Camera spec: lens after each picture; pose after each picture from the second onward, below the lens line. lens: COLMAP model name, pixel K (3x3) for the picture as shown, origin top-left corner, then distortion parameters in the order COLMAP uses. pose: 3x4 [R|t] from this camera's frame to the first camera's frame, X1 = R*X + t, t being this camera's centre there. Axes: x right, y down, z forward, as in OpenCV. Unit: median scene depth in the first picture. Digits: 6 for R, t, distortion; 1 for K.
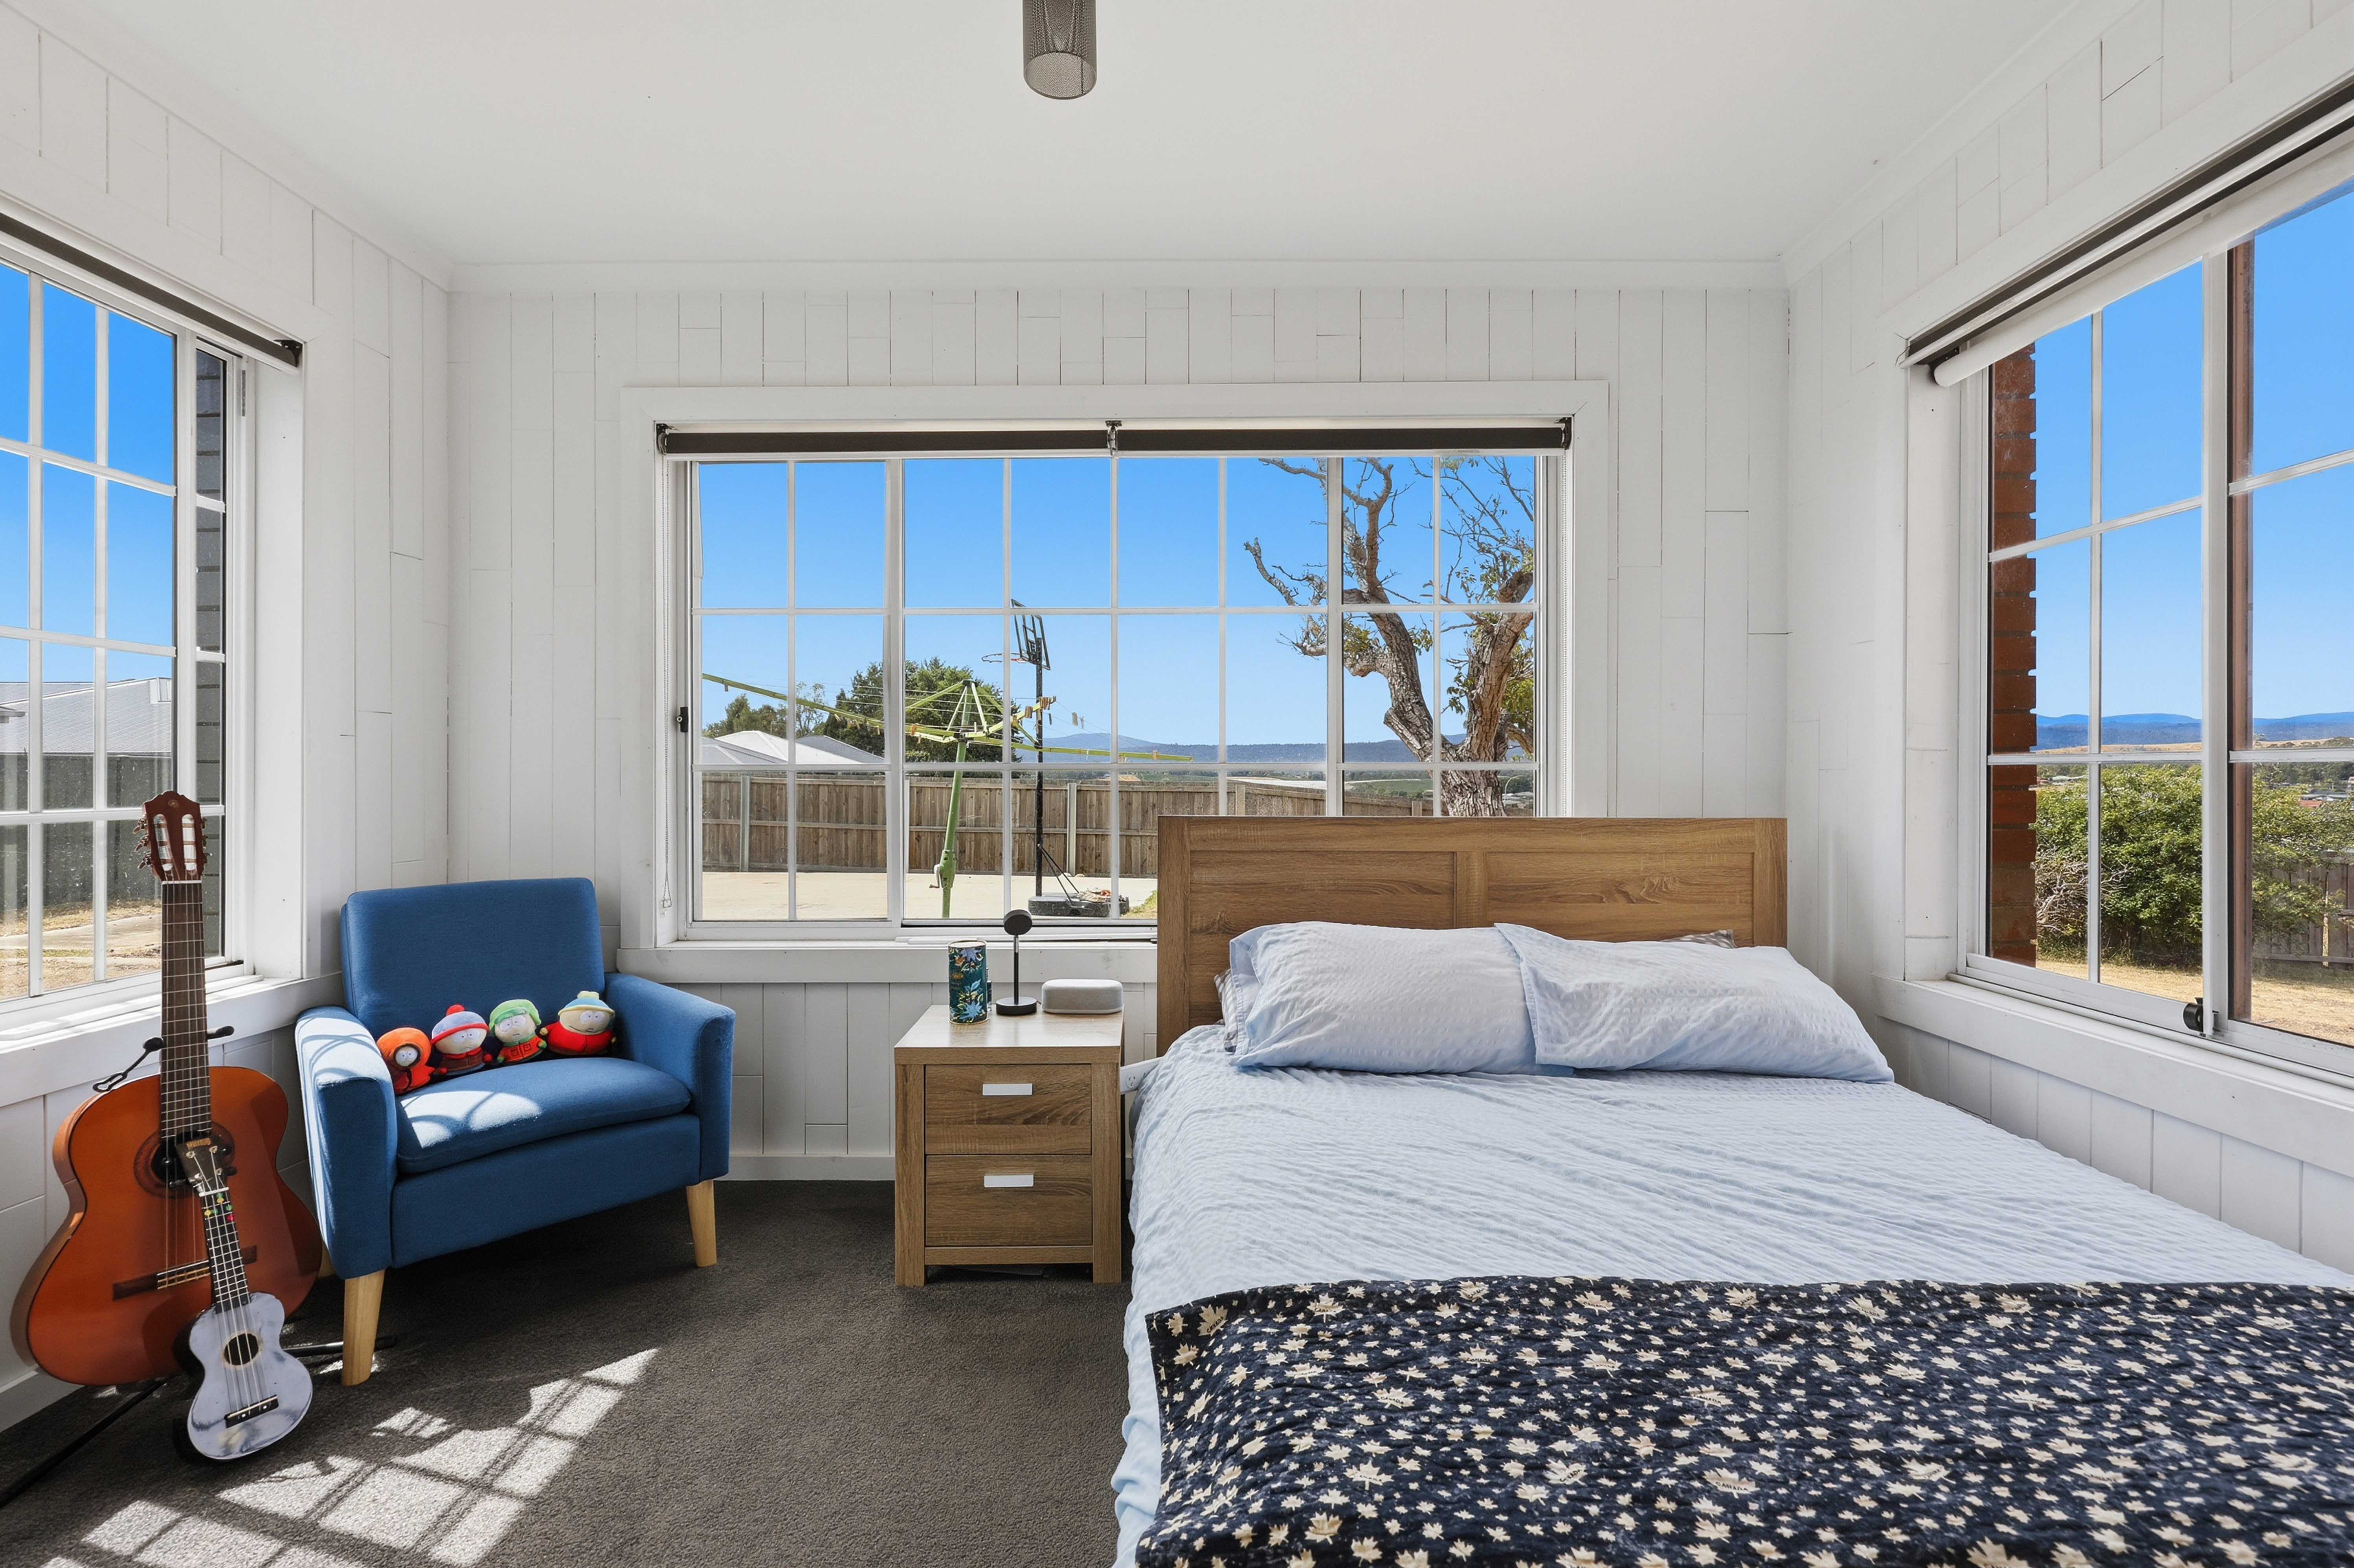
lens RADIAL K [[1051.8, 0, 1177.3], [0, 1051.8, 774.0], [0, 0, 1]] dist [-0.001314, 0.000845]
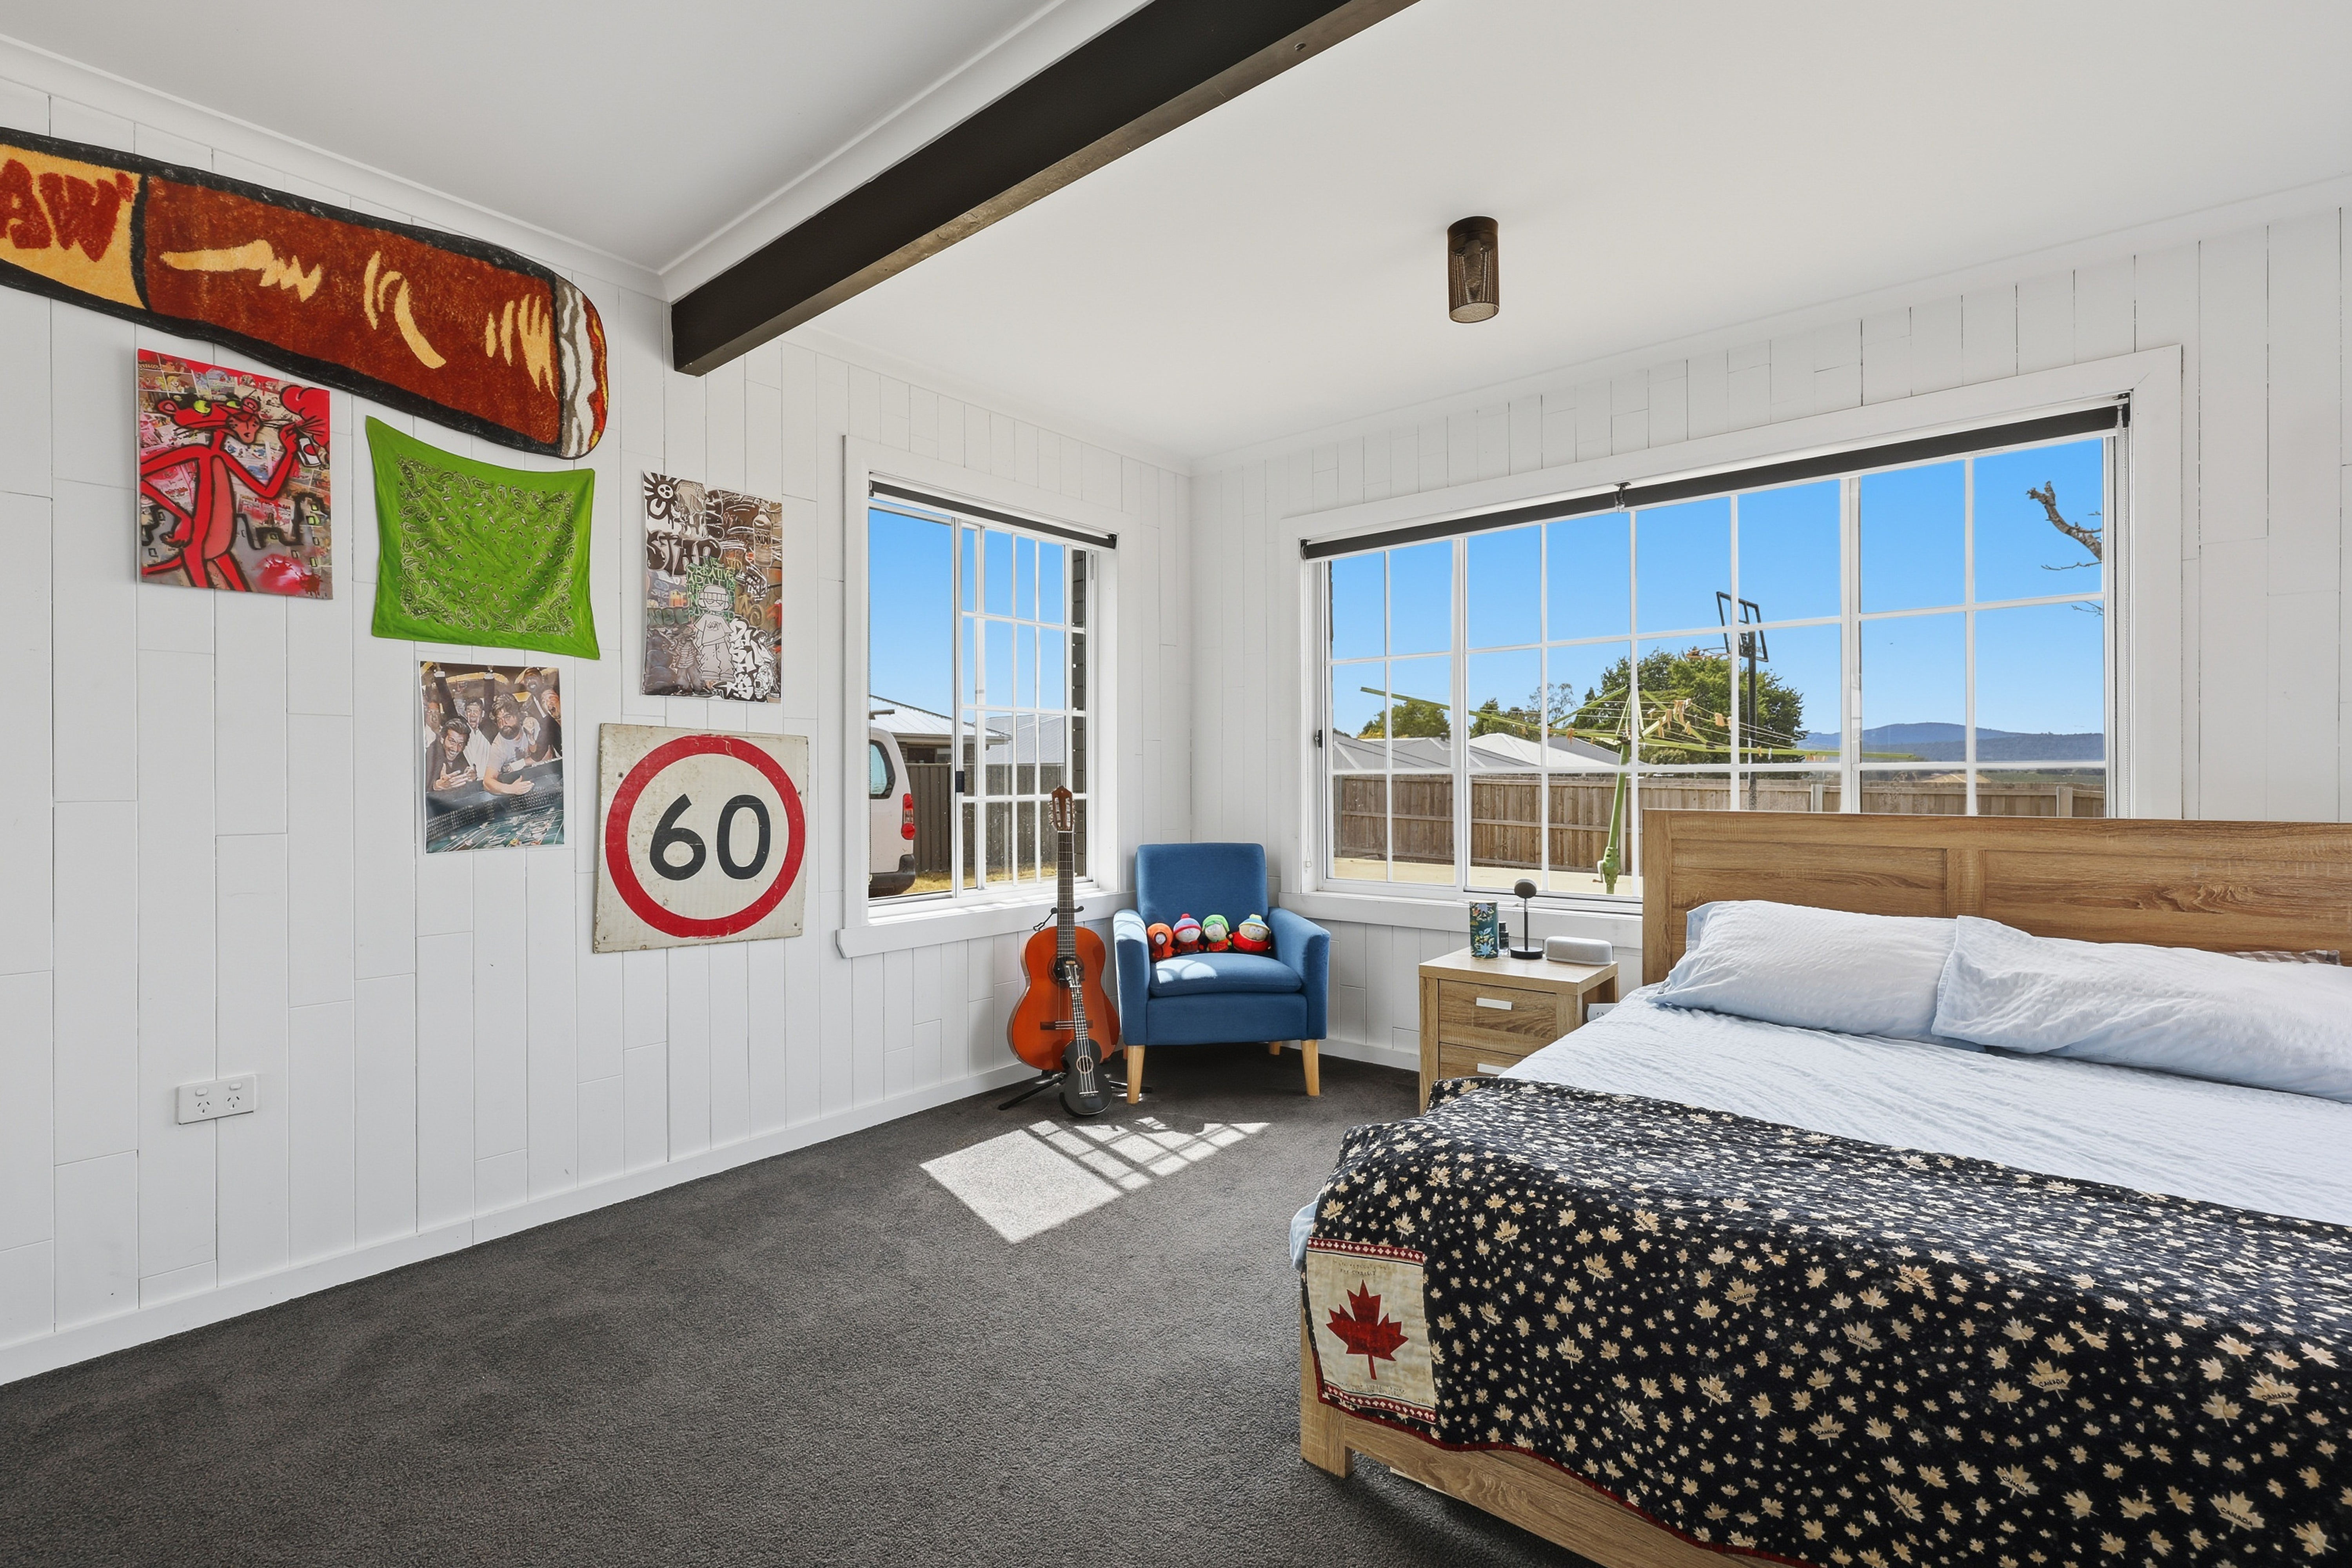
lens RADIAL K [[1054.9, 0, 1162.2], [0, 1054.9, 762.2], [0, 0, 1]] dist [-0.000017, -0.000065]
pose [[0.769139, -0.011434, -0.638980, 0.409393], [0.003766, 0.999904, -0.013361, -0.000429], [0.639071, 0.007870, 0.769107, -0.362208]]
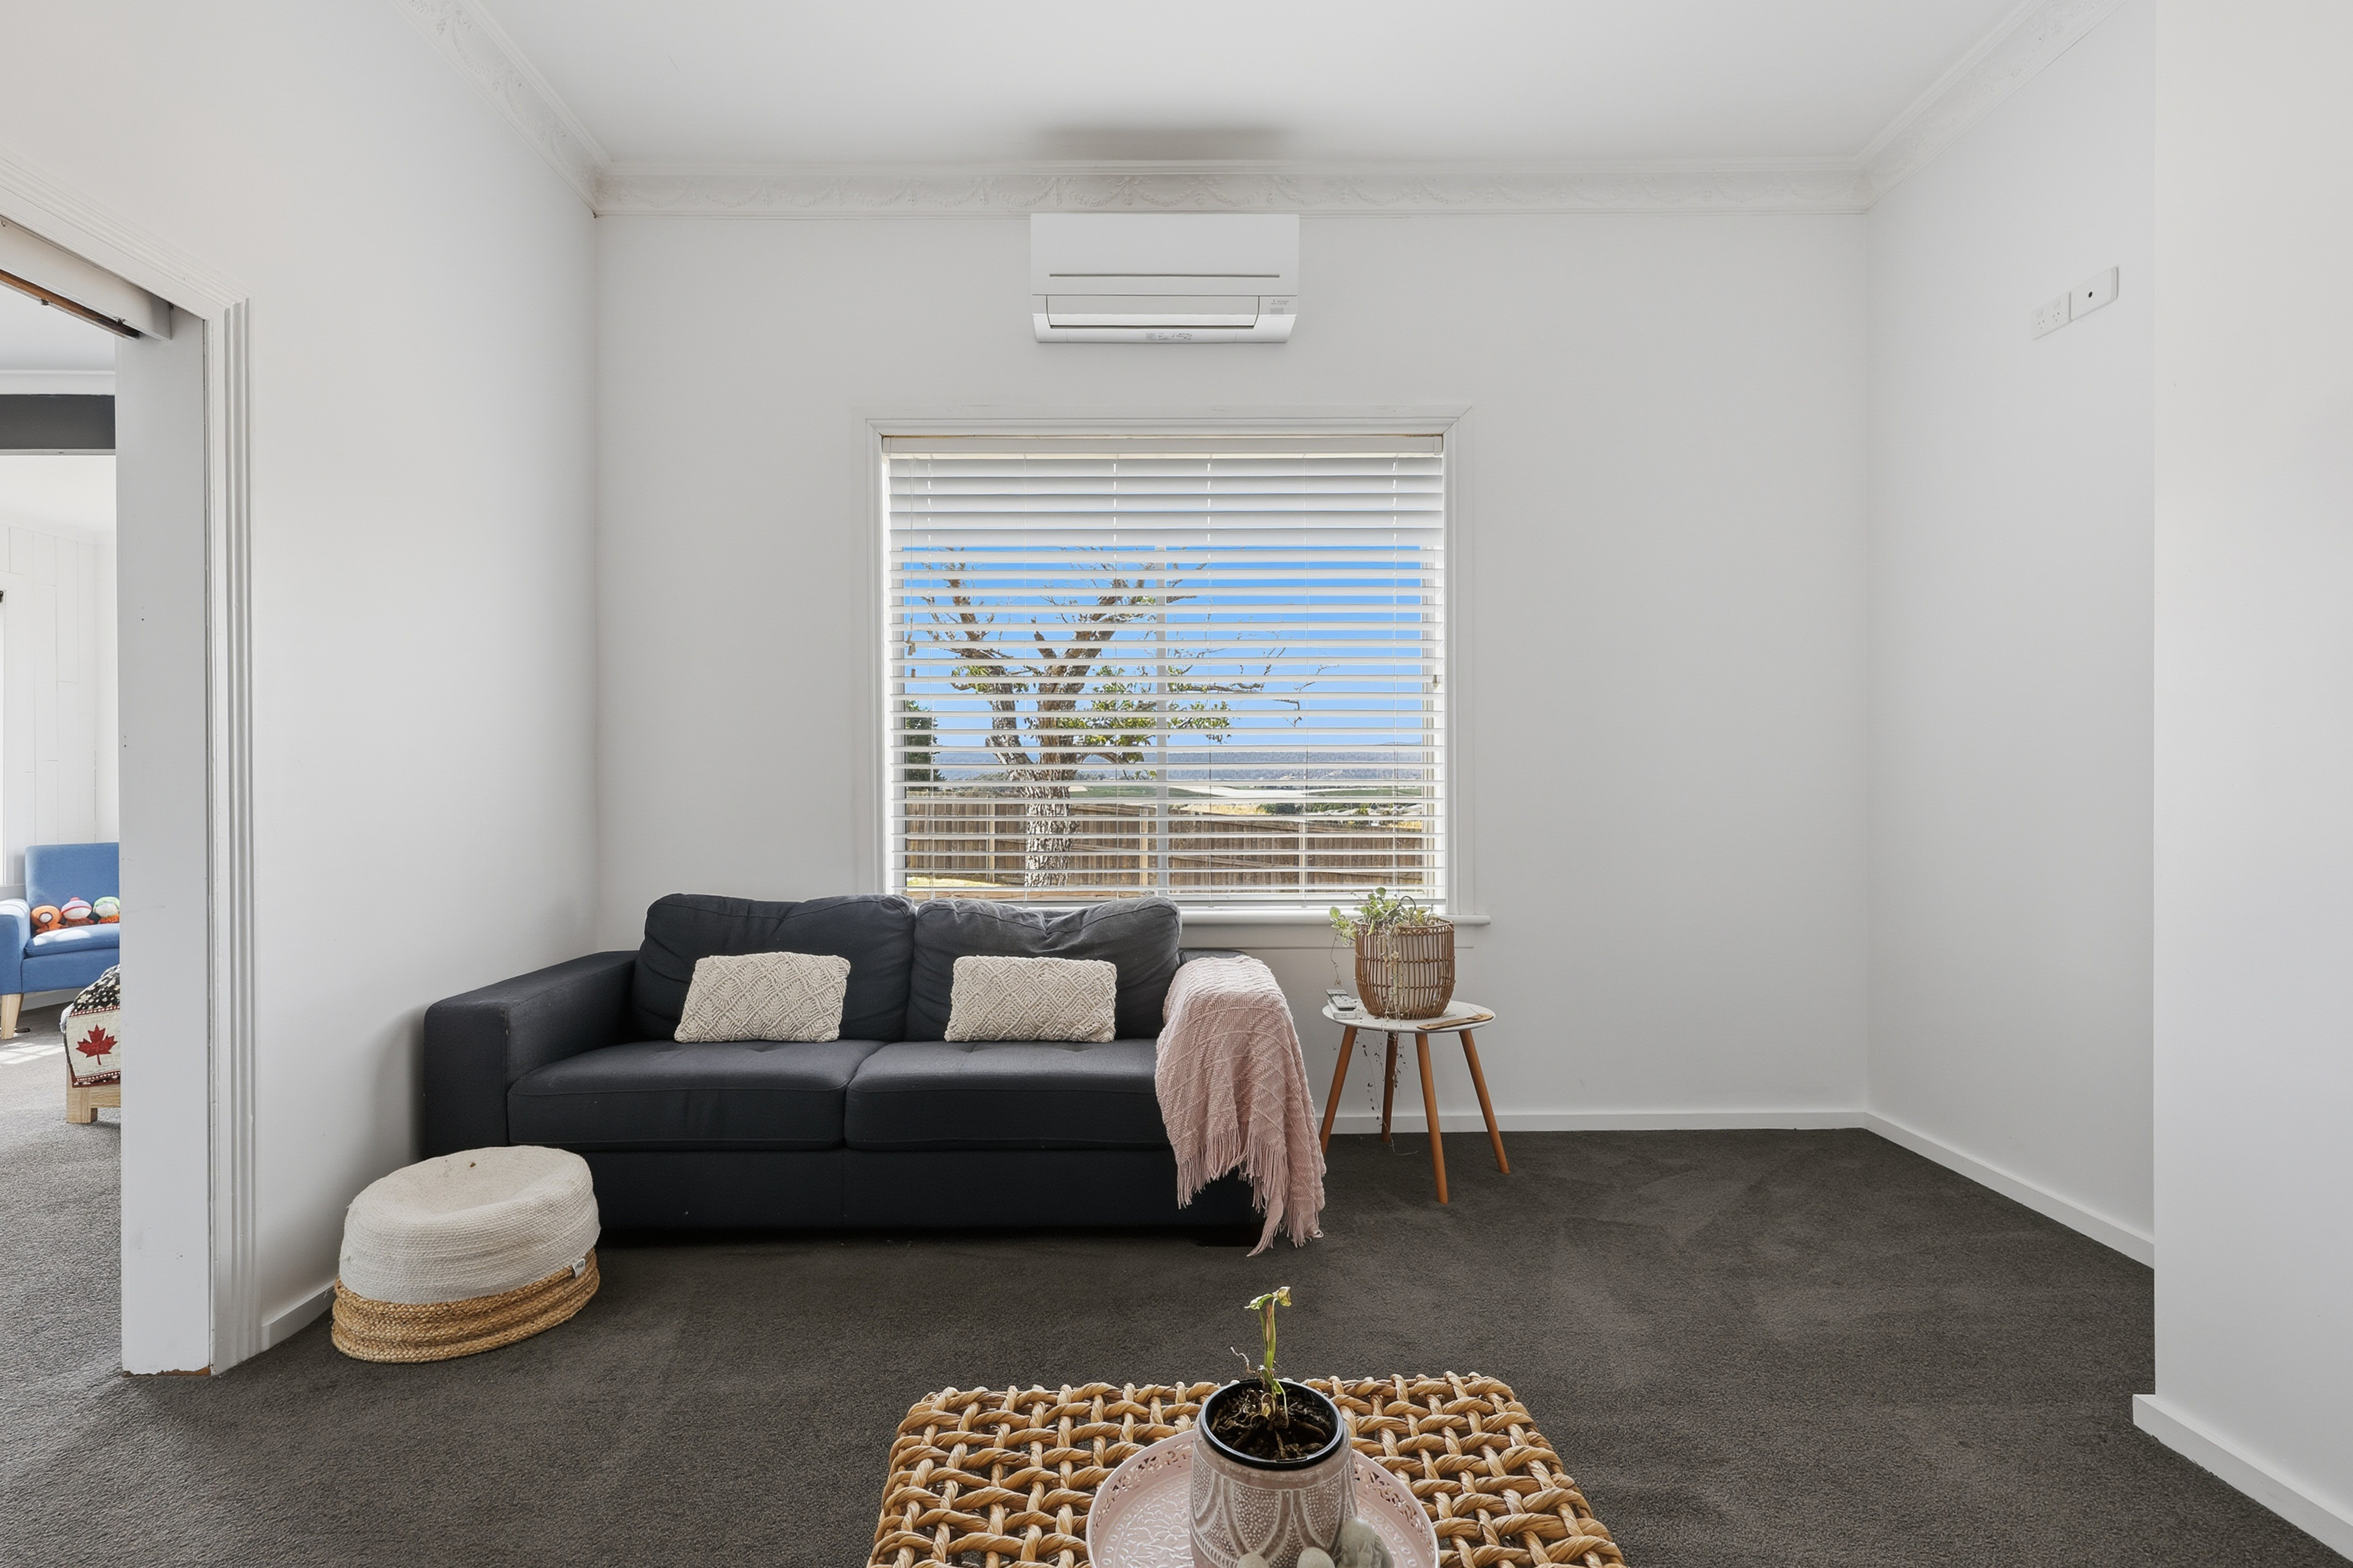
lens RADIAL K [[1134.7, 0, 1176.5], [0, 1134.7, 784.0], [0, 0, 1]] dist [-0.023794, -0.000221]
pose [[0.999757, -0.002913, 0.021828, 1.624869], [0.002867, 0.999994, 0.002121, -0.003846], [-0.021834, -0.002058, 0.999759, -1.395082]]
